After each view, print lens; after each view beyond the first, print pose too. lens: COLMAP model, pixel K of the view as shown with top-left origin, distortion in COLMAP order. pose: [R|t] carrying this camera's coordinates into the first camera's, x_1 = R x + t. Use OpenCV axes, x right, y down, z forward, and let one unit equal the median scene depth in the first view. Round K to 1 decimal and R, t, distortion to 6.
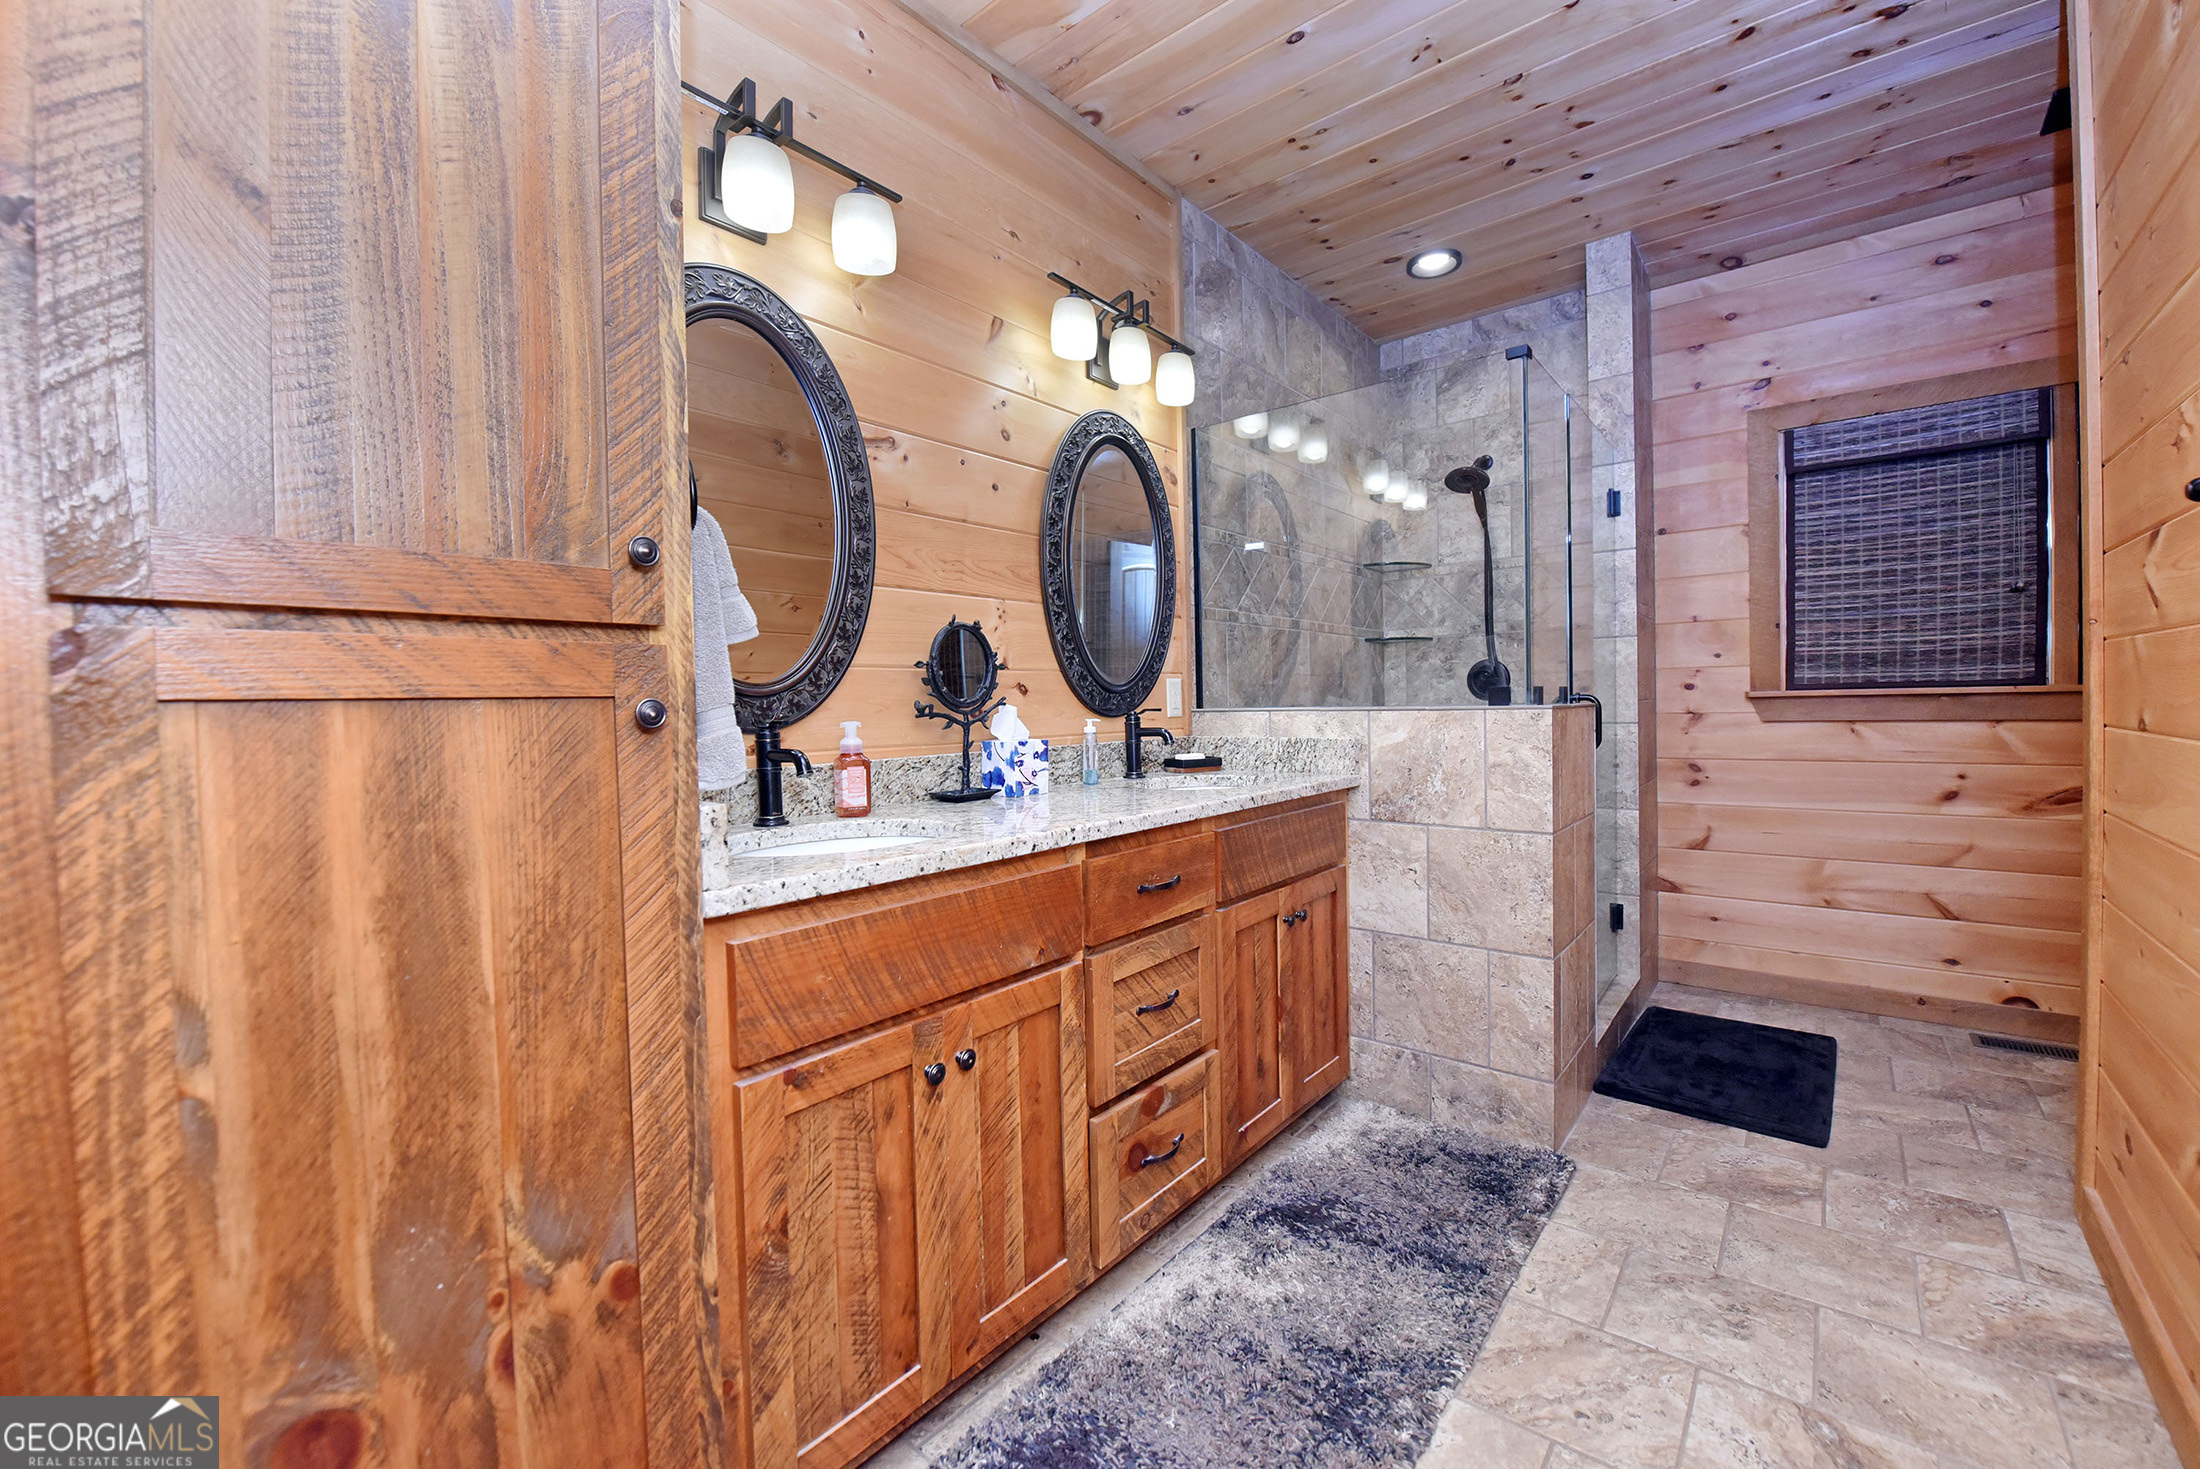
lens RADIAL K [[882.1, 0, 1101.4], [0, 882.1, 722.2], [0, 0, 1]] dist [-0.017995, -0.000923]
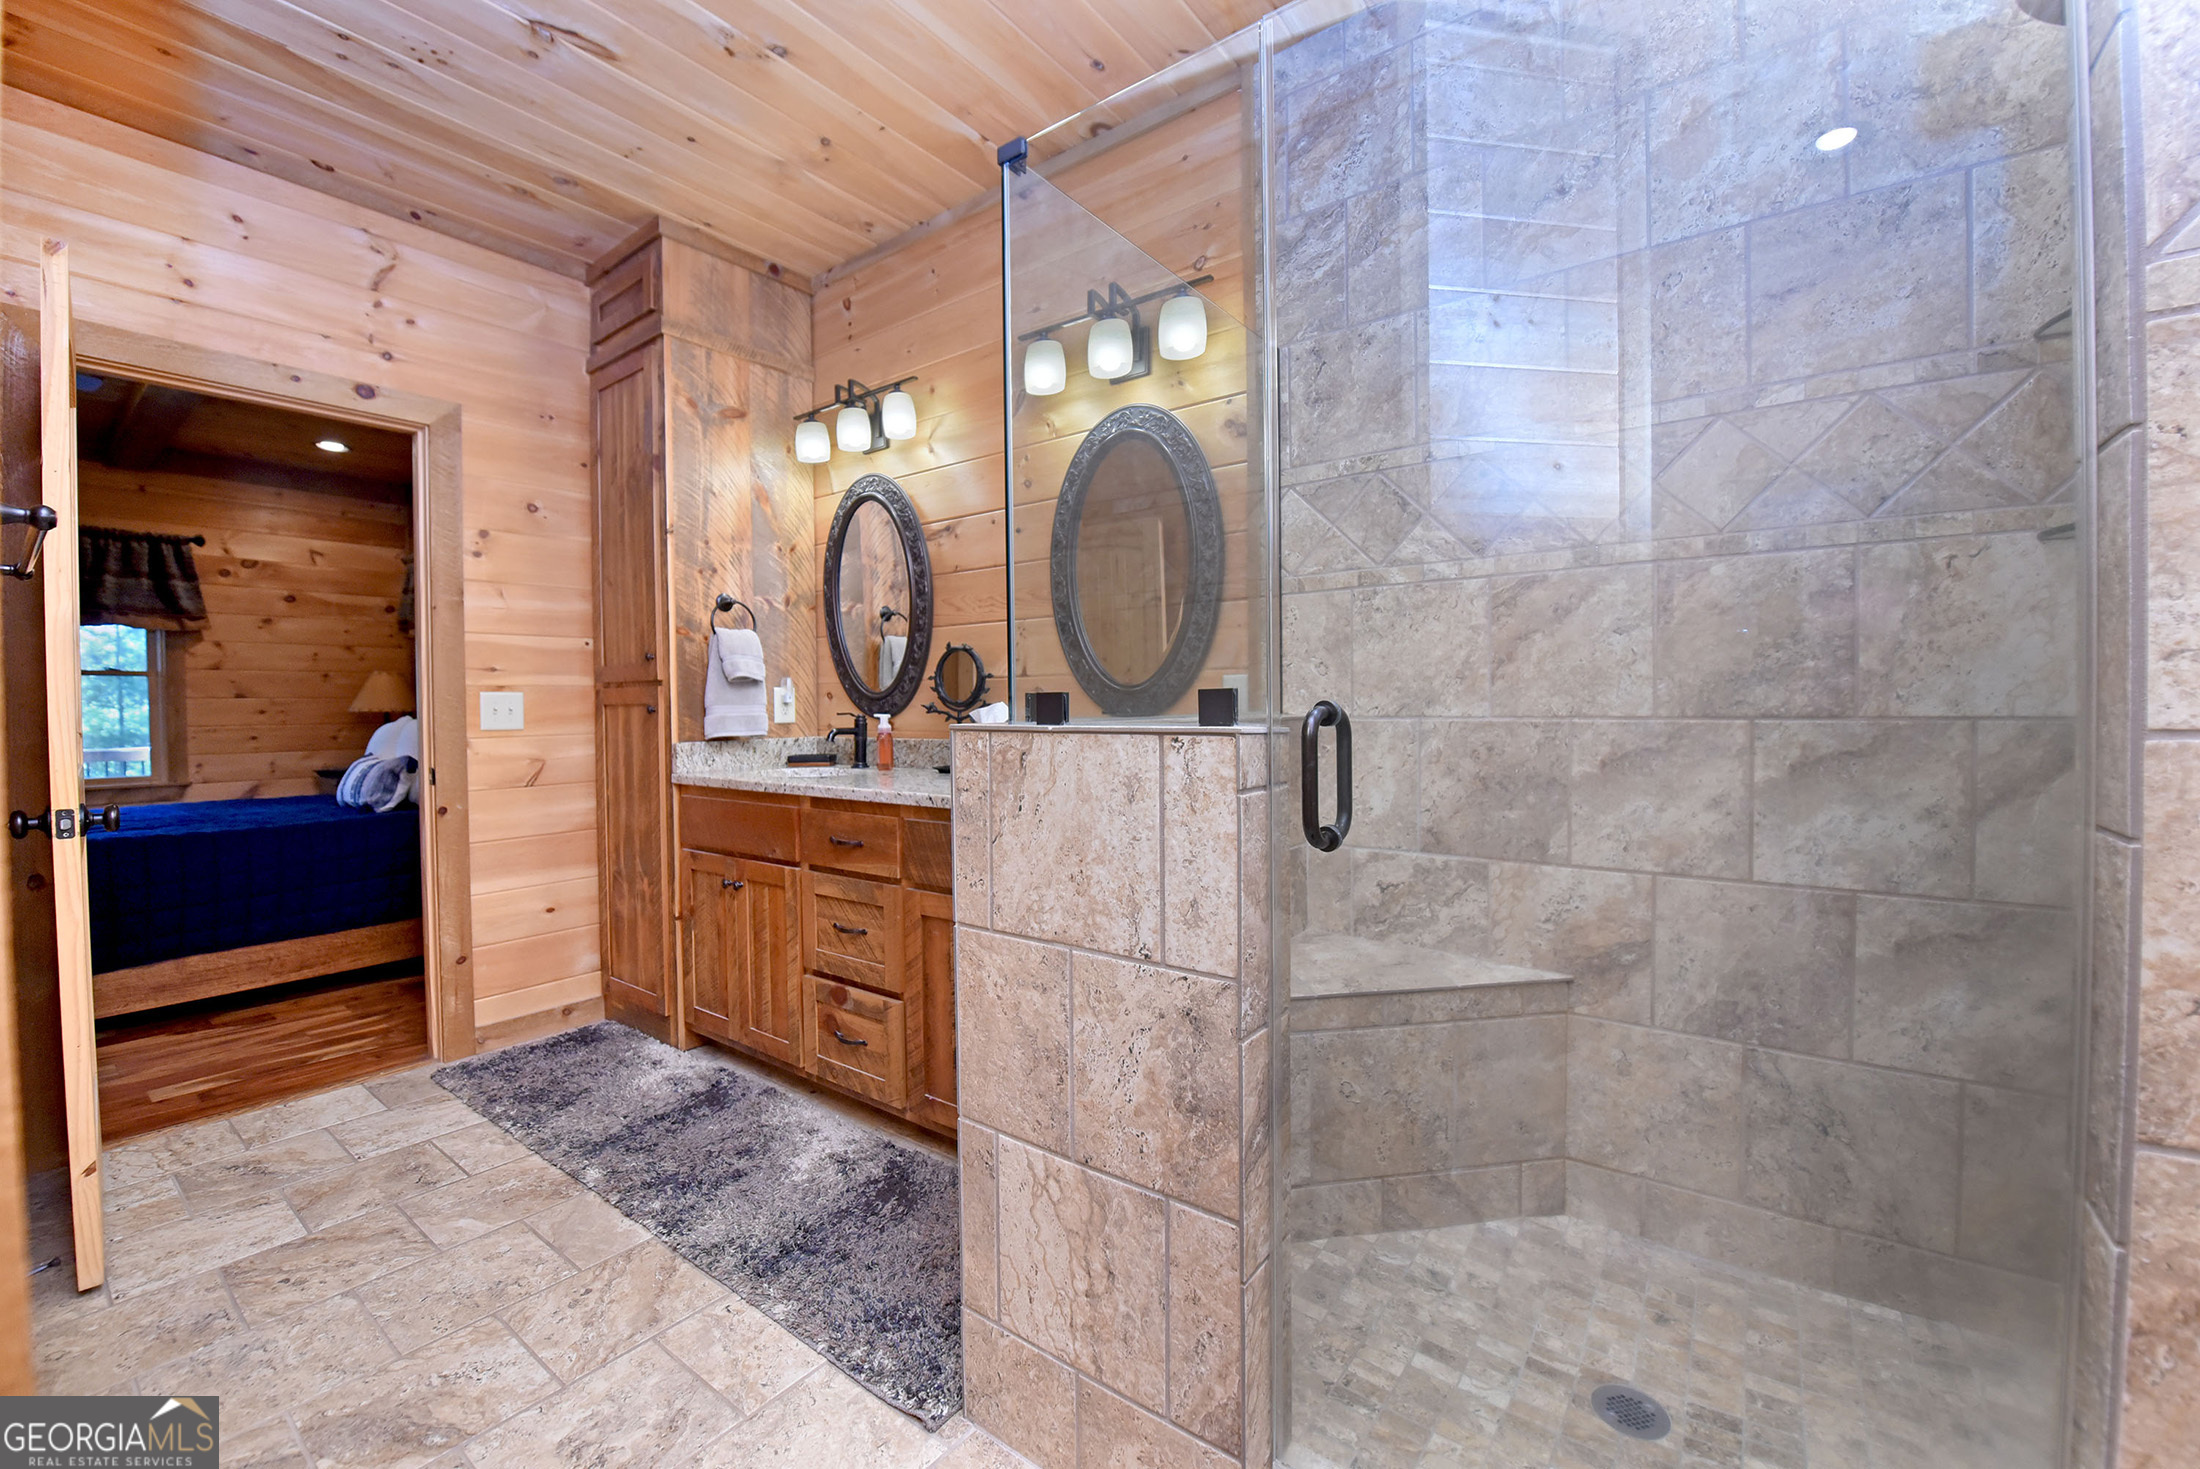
lens RADIAL K [[882.1, 0, 1100.6], [0, 882.1, 718.8], [0, 0, 1]] dist [-0.017995, -0.000923]
pose [[0.052707, 0.037637, -0.997901, 1.598764], [-0.011584, 0.999245, 0.037076, -0.067013], [0.998543, 0.009605, 0.053103, 1.471899]]
